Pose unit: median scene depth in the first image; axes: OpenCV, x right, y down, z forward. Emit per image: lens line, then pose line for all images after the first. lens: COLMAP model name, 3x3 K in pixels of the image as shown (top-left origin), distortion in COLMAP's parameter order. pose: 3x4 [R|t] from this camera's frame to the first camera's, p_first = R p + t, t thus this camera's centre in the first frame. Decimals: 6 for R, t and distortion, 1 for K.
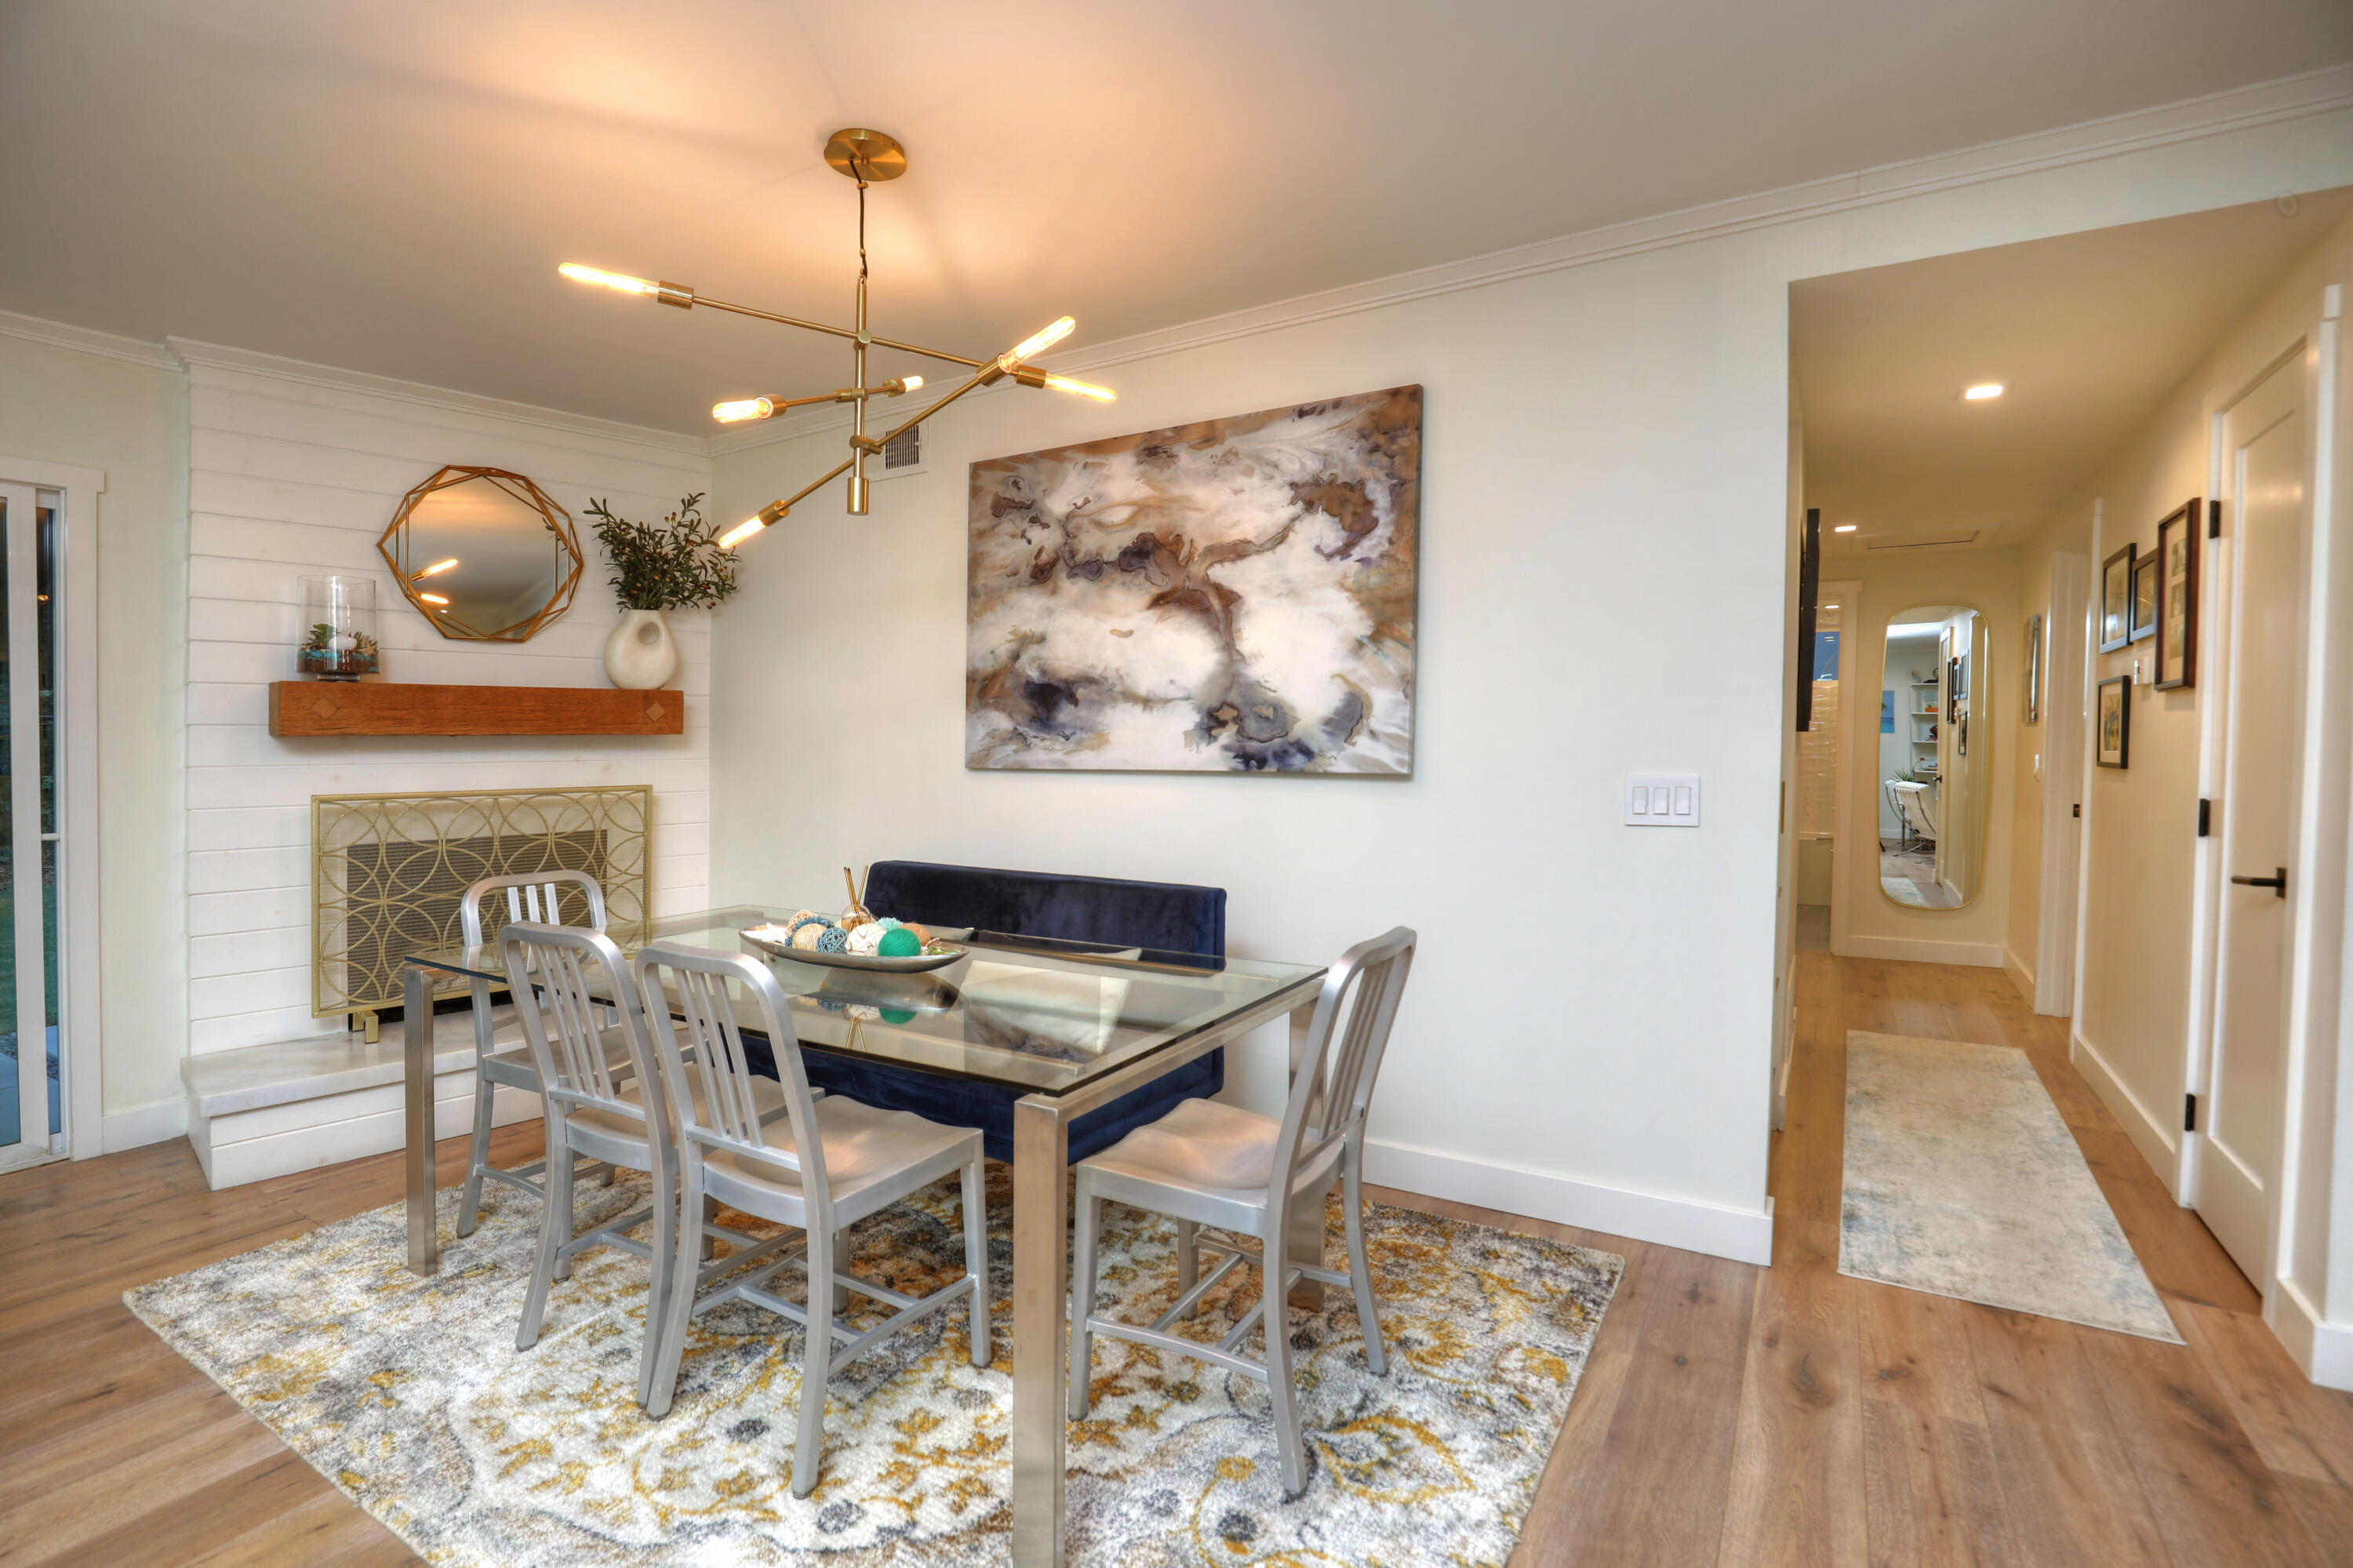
lens RADIAL K [[1087.9, 0, 1162.1], [0, 1087.9, 797.9], [0, 0, 1]] dist [-0.031351, 0.003397]
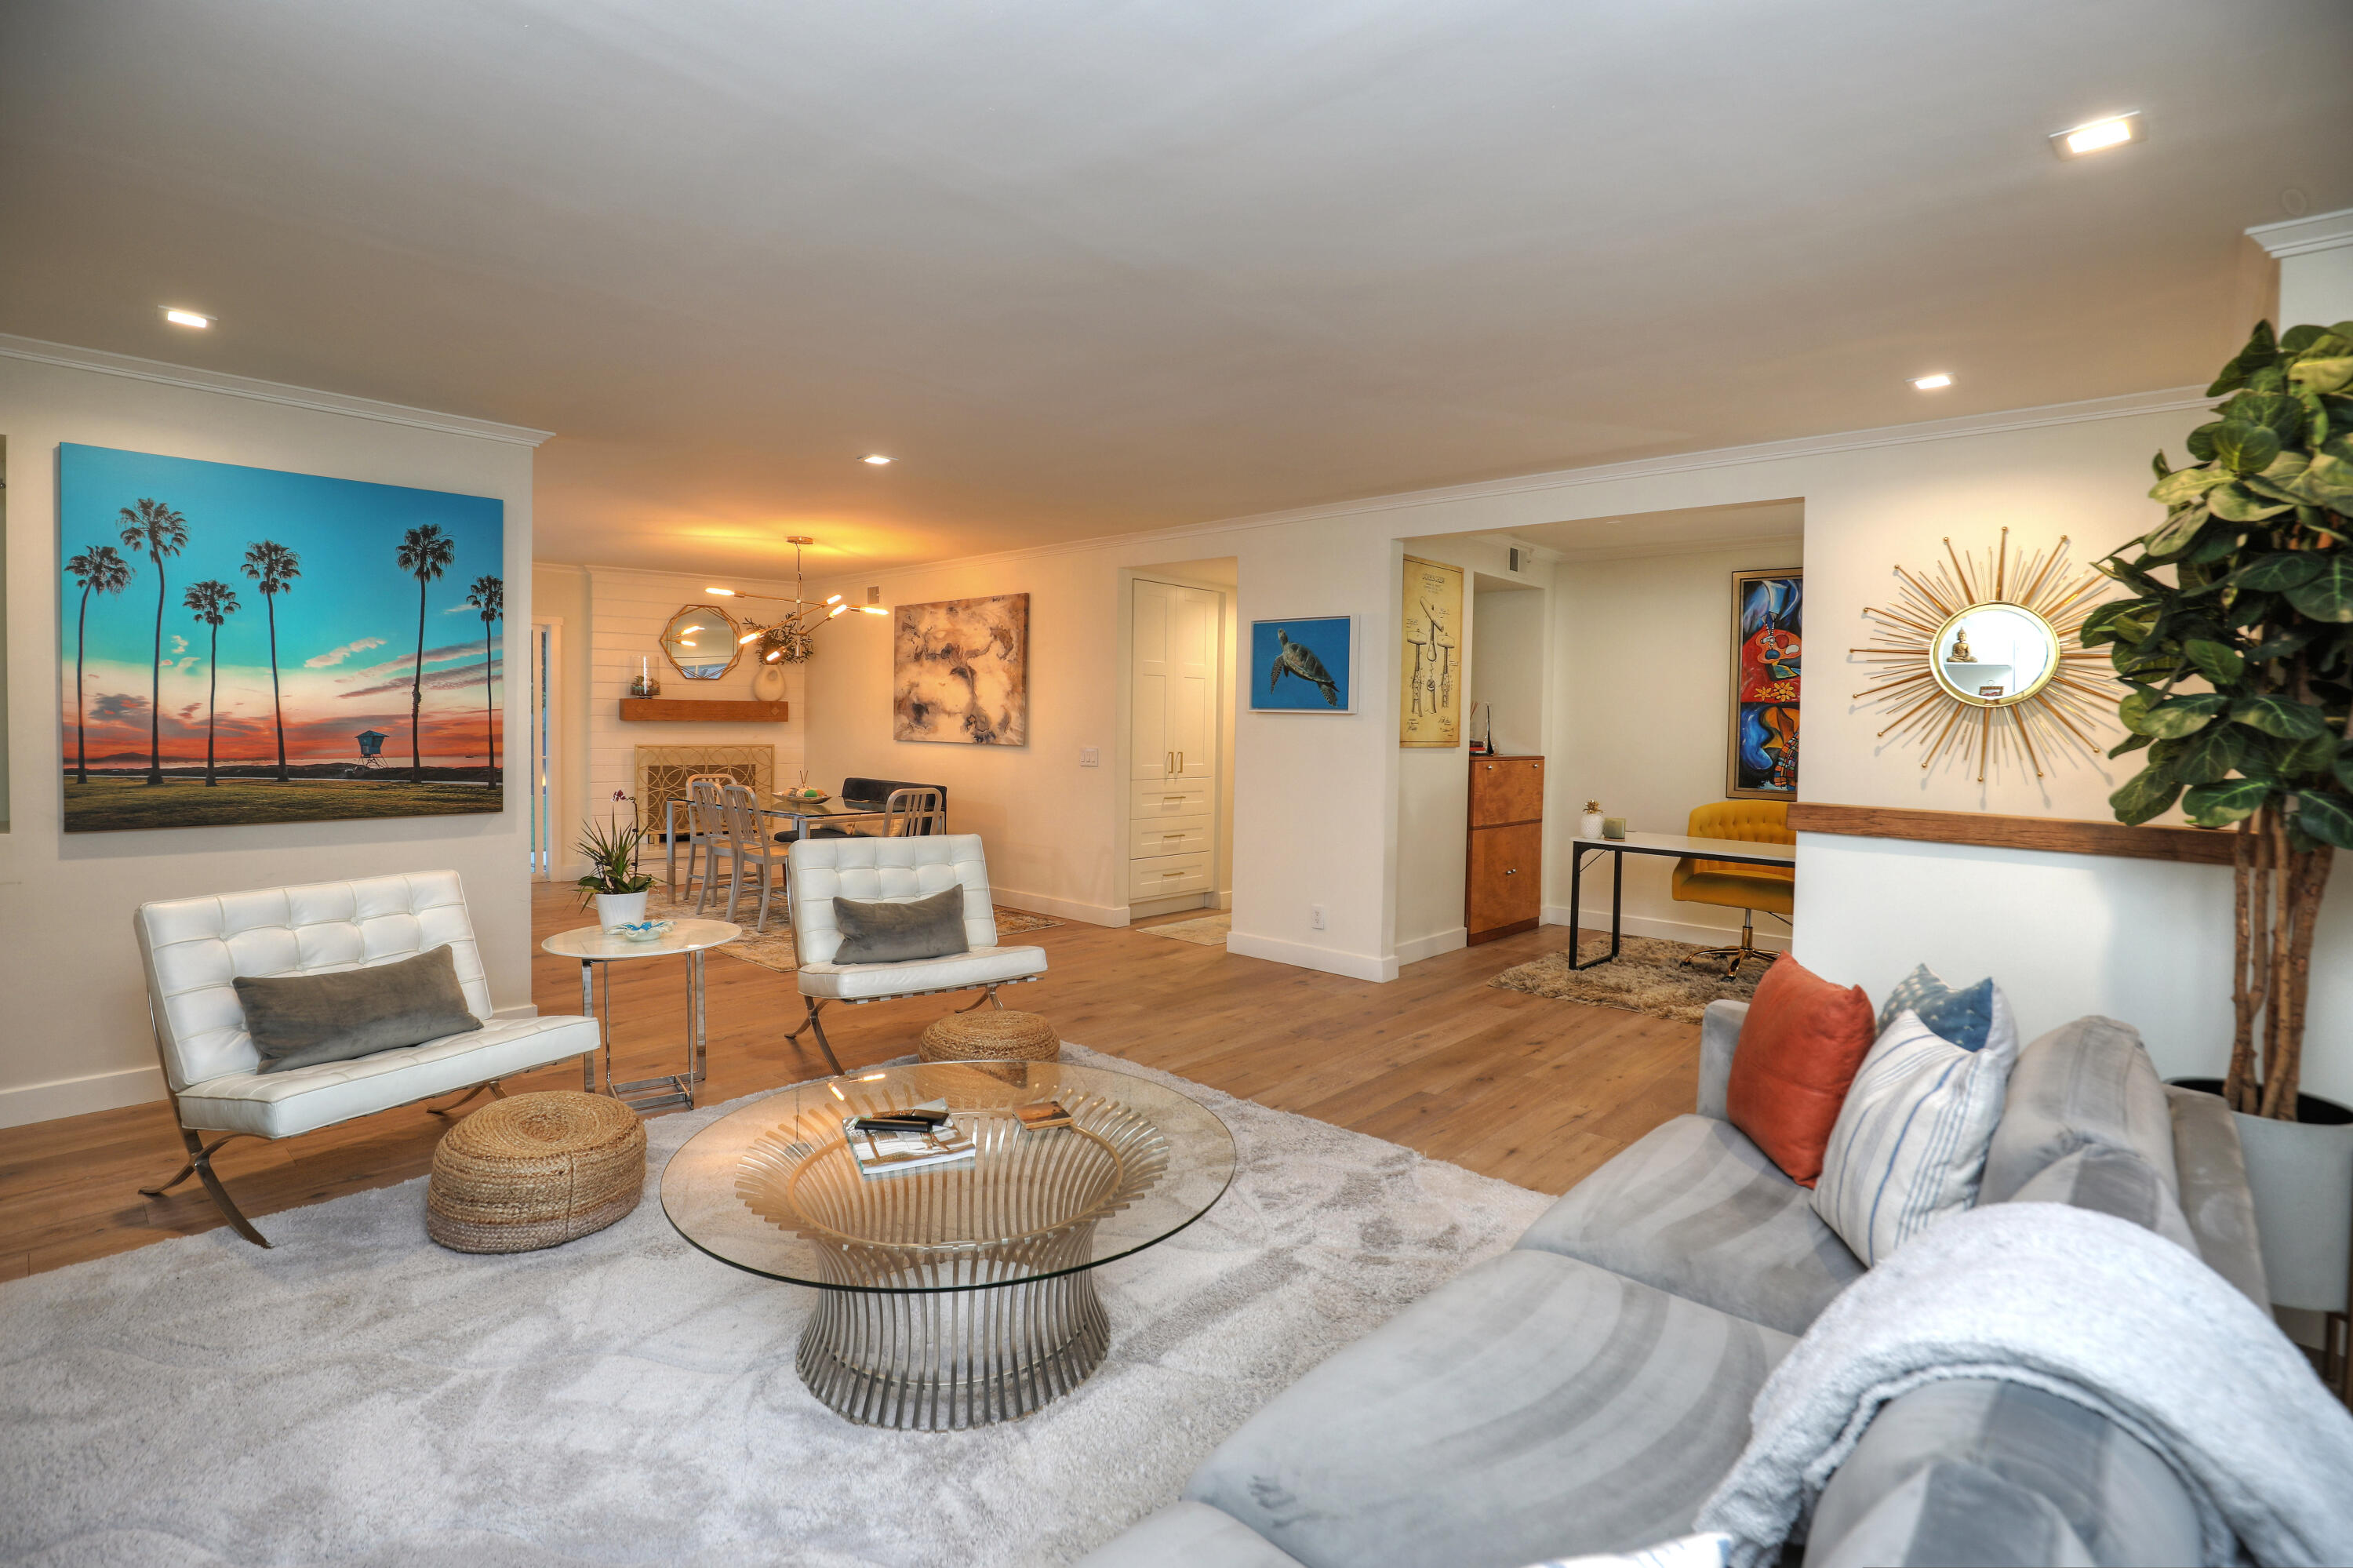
lens RADIAL K [[1087.9, 0, 1207.1], [0, 1087.9, 838.7], [0, 0, 1]] dist [-0.031351, 0.003397]
pose [[0.986571, 0.037114, -0.159059, 0.941640], [-0.028082, 0.997883, 0.058660, 0.031283], [0.160900, -0.053406, 0.985525, -1.294496]]
